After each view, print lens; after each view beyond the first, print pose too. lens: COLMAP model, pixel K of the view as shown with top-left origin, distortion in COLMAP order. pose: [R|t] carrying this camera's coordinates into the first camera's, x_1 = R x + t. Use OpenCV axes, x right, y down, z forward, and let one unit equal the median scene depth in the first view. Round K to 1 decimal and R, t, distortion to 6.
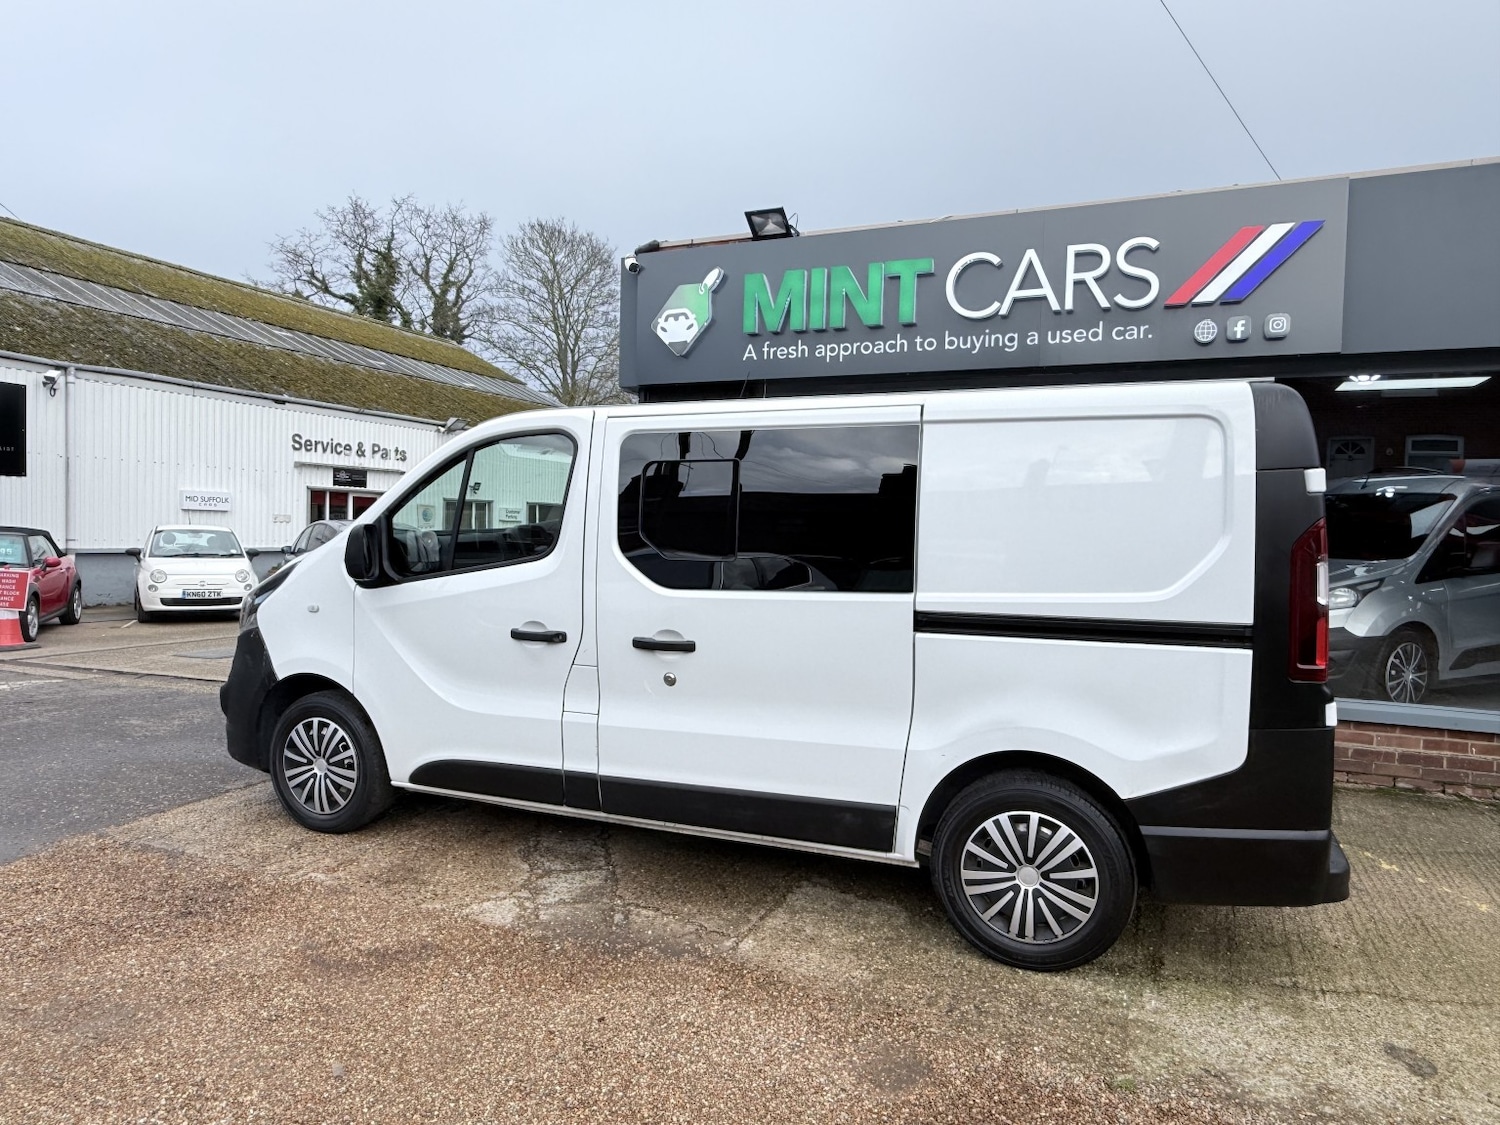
lens RADIAL K [[951.5, 0, 743.9], [0, 951.5, 568.5], [0, 0, 1]] dist [0.001896, -0.000087]
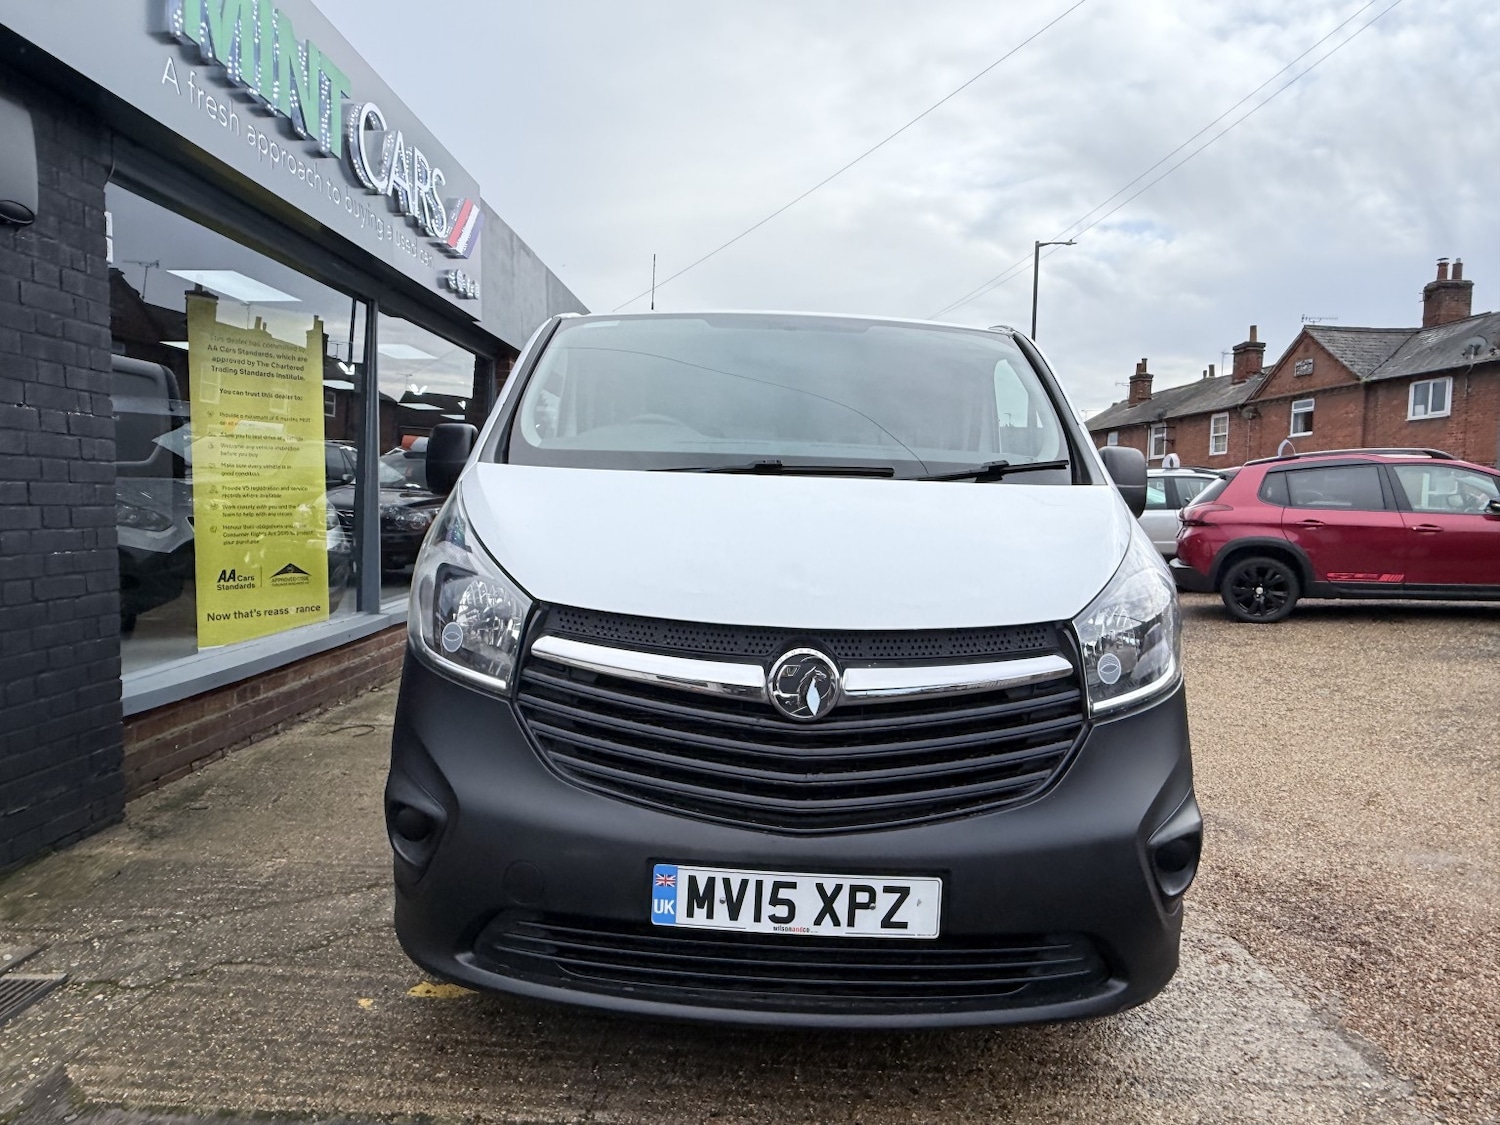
lens RADIAL K [[951.5, 0, 735.9], [0, 951.5, 568.8], [0, 0, 1]] dist [0.001896, -0.000087]
pose [[-0.370507, -0.096359, 0.923818, -0.919131], [0.013260, 0.993954, 0.108993, -0.034097], [-0.928735, 0.052632, -0.366989, 1.451627]]
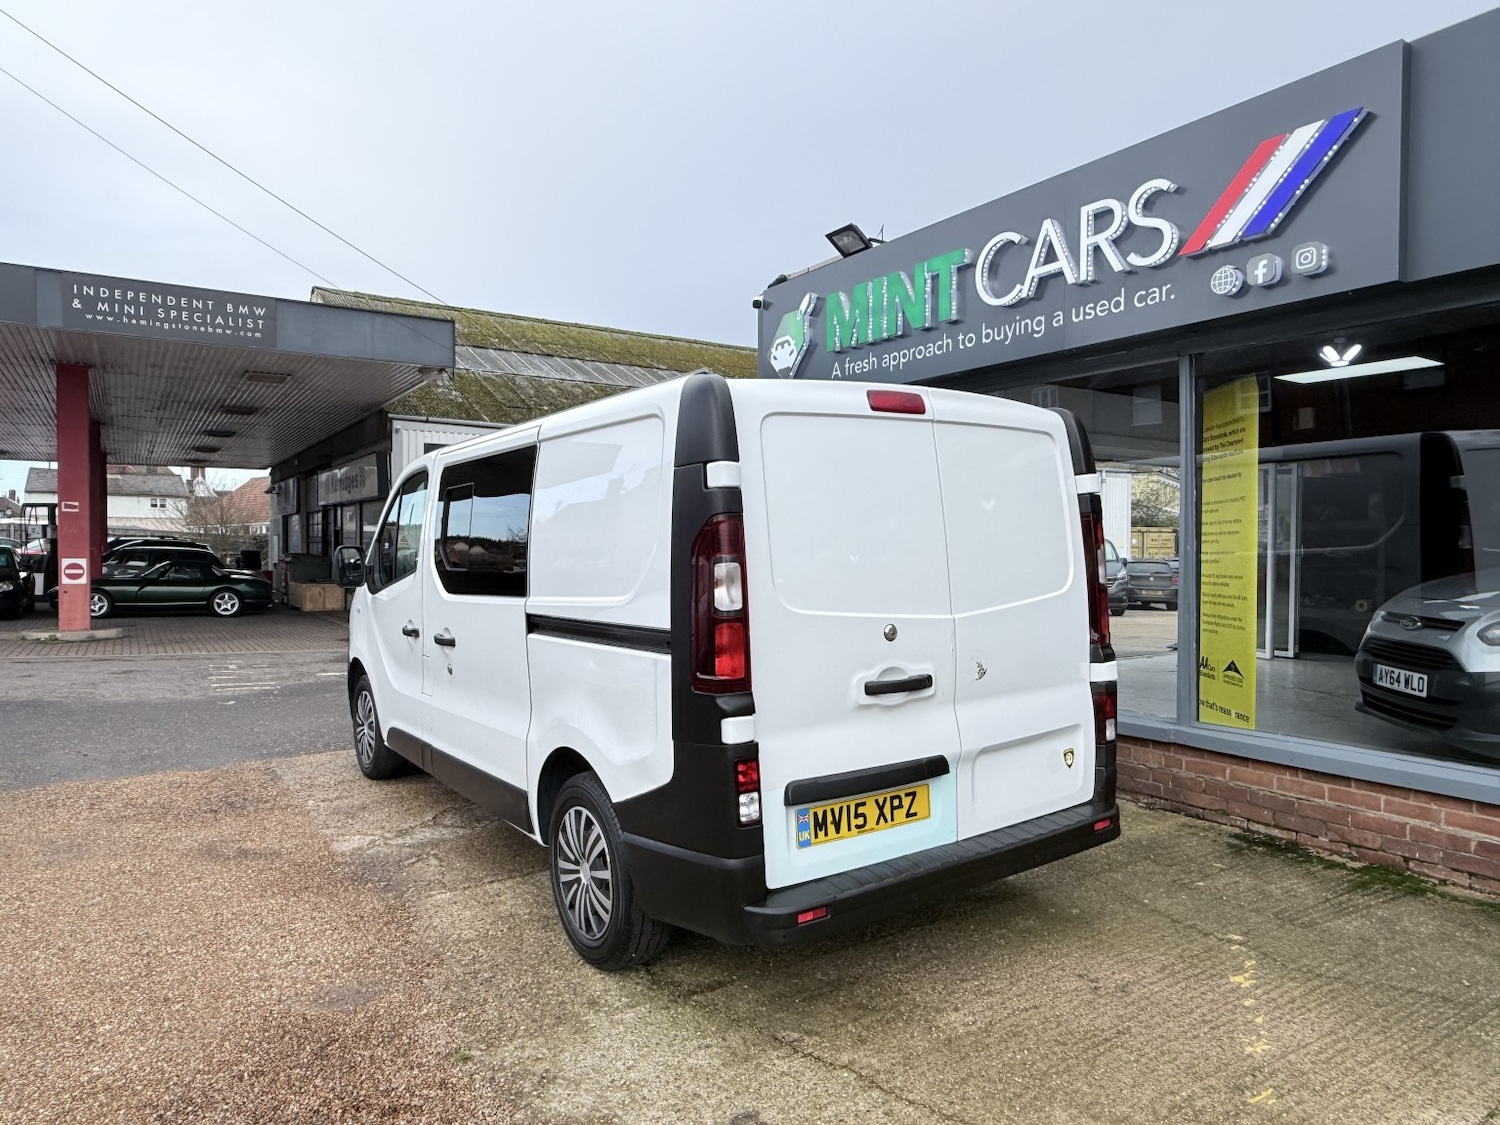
lens RADIAL K [[951.5, 0, 743.8], [0, 951.5, 563.5], [0, 0, 1]] dist [0.001896, -0.000087]
pose [[0.838858, -0.011932, -0.544220, 0.744723], [-0.004686, 0.999564, -0.029138, 0.013548], [0.544331, 0.026993, 0.838436, 0.160261]]
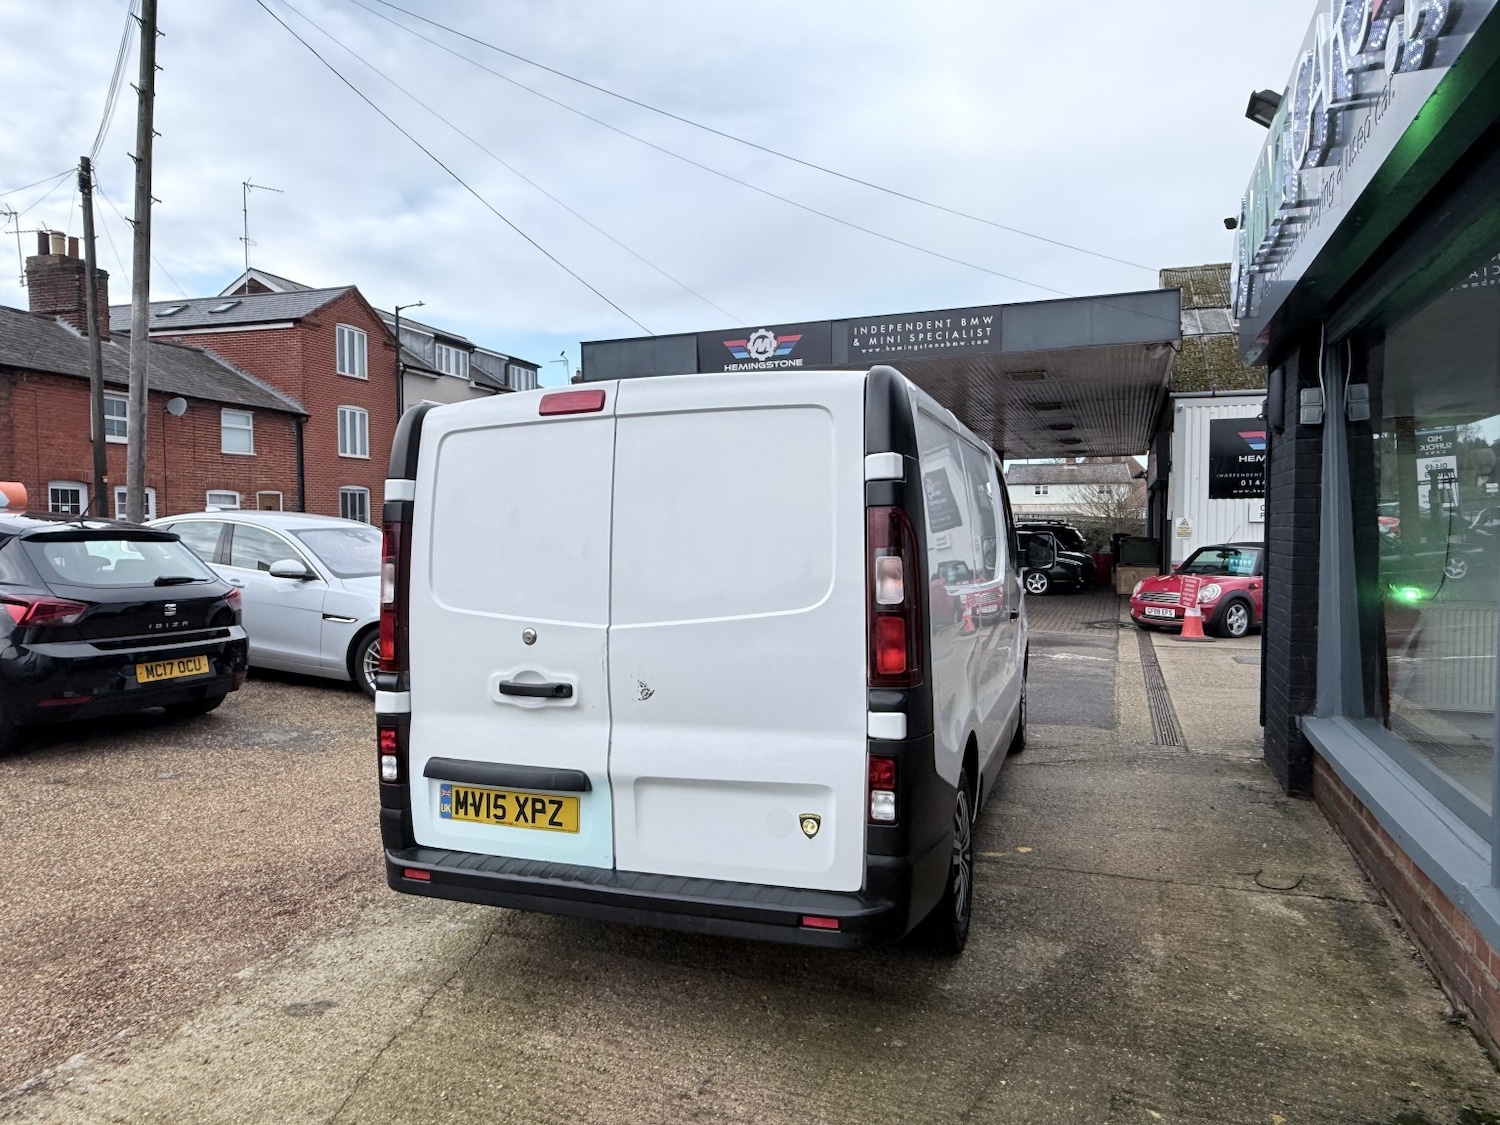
lens RADIAL K [[951.5, 0, 745.0], [0, 951.5, 563.3], [0, 0, 1]] dist [0.001896, -0.000087]
pose [[0.039002, 0.013615, -0.999146, 1.151020], [-0.037134, 0.999236, 0.012167, -0.024131], [0.998549, 0.036627, 0.039477, 0.910566]]
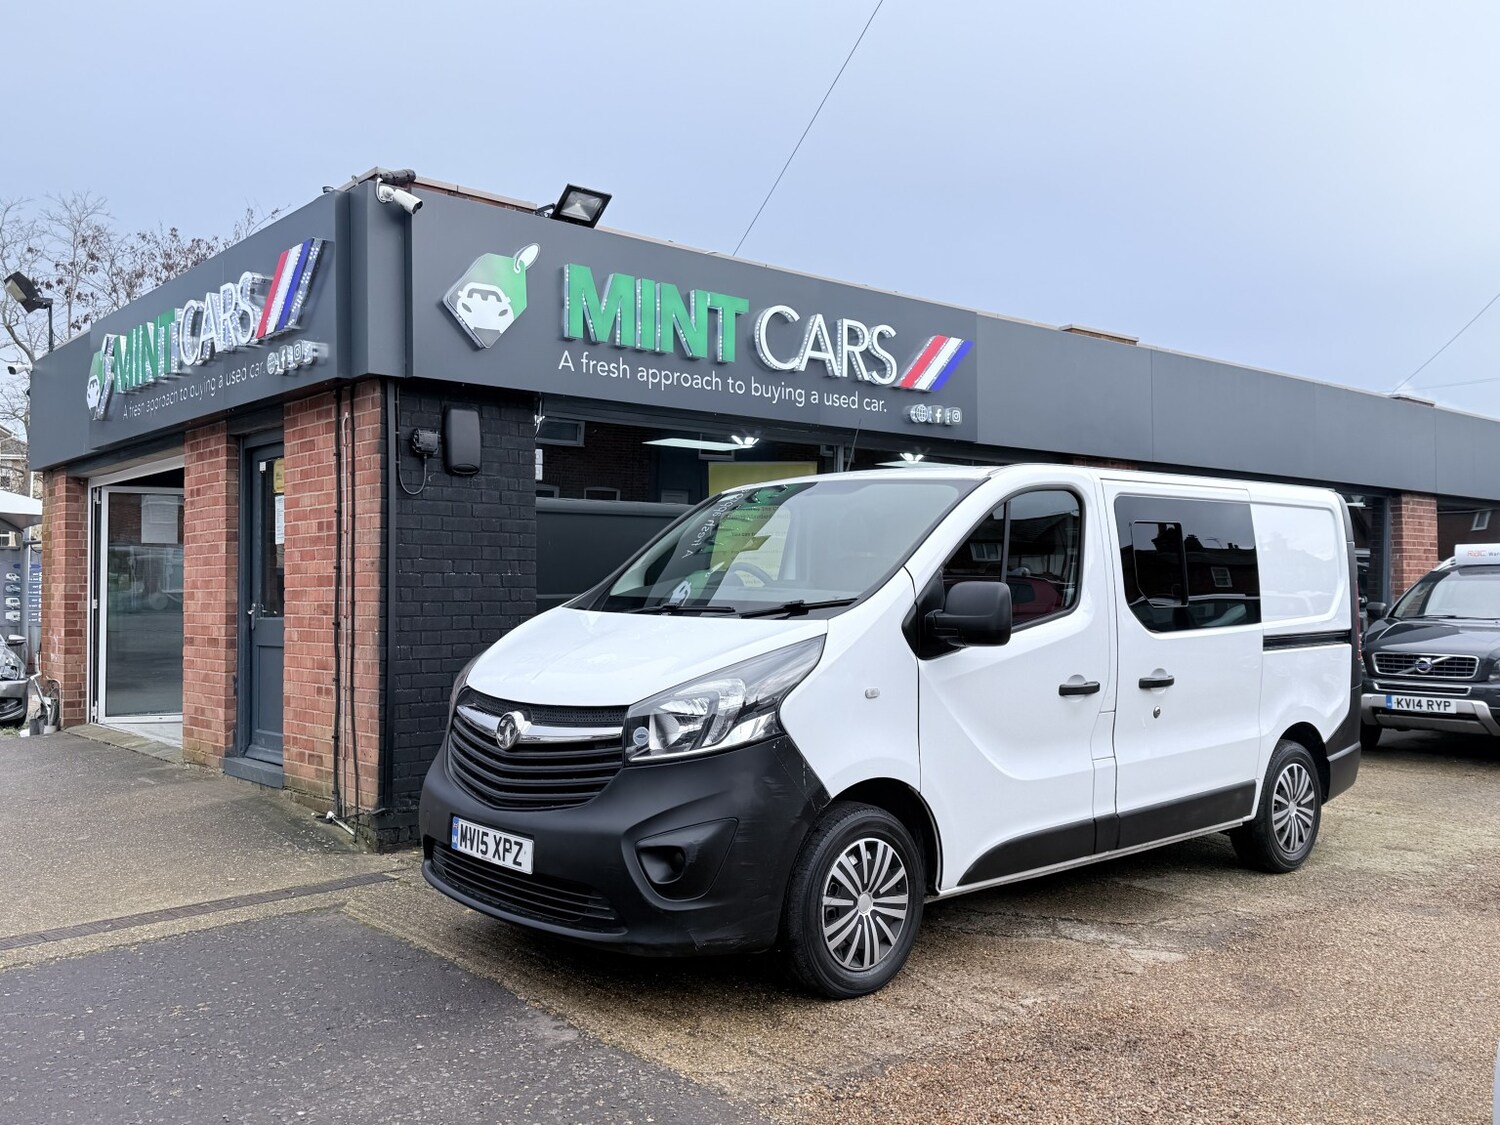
lens RADIAL K [[1295.8, 0, 755.1], [0, 1295.8, 563.7], [0, 0, 1]] dist [0.129080, -0.202207]
pose [[0.426650, -0.003829, 0.904408, -1.434668], [0.048278, 0.998662, -0.018547, -0.046866], [-0.903127, 0.051576, 0.426264, 0.632933]]
